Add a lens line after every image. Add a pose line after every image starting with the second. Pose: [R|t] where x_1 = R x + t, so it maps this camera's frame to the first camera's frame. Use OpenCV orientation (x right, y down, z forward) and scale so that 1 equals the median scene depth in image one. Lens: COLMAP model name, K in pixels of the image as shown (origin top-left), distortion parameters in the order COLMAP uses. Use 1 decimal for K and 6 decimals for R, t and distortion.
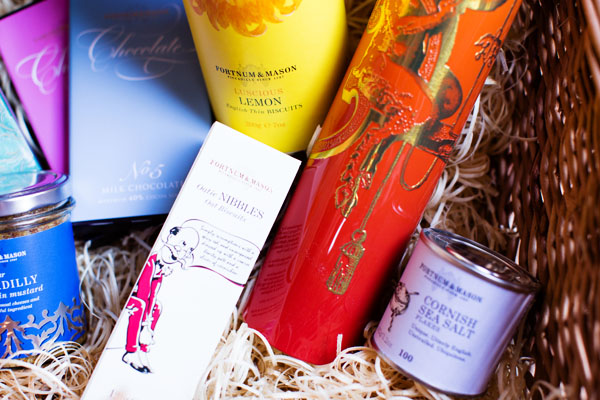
lens RADIAL K [[860.0, 0, 300.0], [0, 860.0, 200.0], [0, 0, 1]] dist [-0.163620, -0.044207]
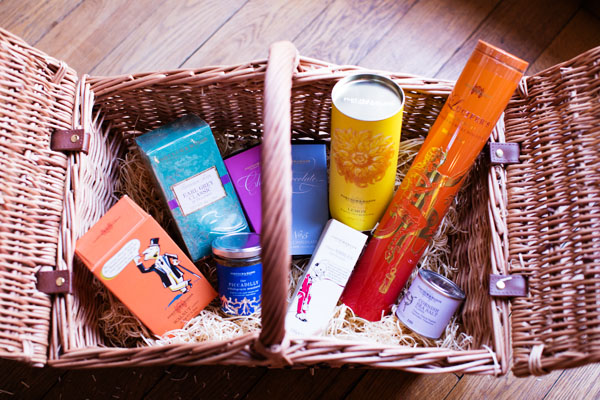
lens RADIAL K [[860.0, 0, 300.0], [0, 860.0, 200.0], [0, 0, 1]] dist [-0.163620, -0.044207]
pose [[0.998198, 0.051745, 0.030375, -0.277138], [-0.053167, 0.997429, 0.048057, -0.259888], [-0.027810, -0.049586, 0.998383, -1.416085]]
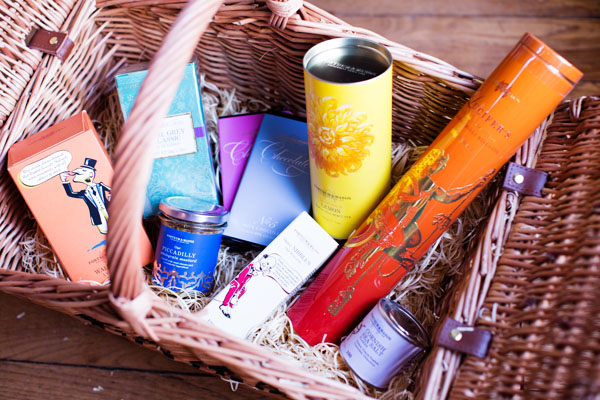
lens RADIAL K [[860.0, 0, 300.0], [0, 860.0, 200.0], [0, 0, 1]] dist [-0.163620, -0.044207]
pose [[0.917771, 0.317882, -0.238006, 0.355861], [-0.331914, 0.943091, -0.020294, -0.072188], [0.218010, 0.097623, 0.971052, -0.926091]]
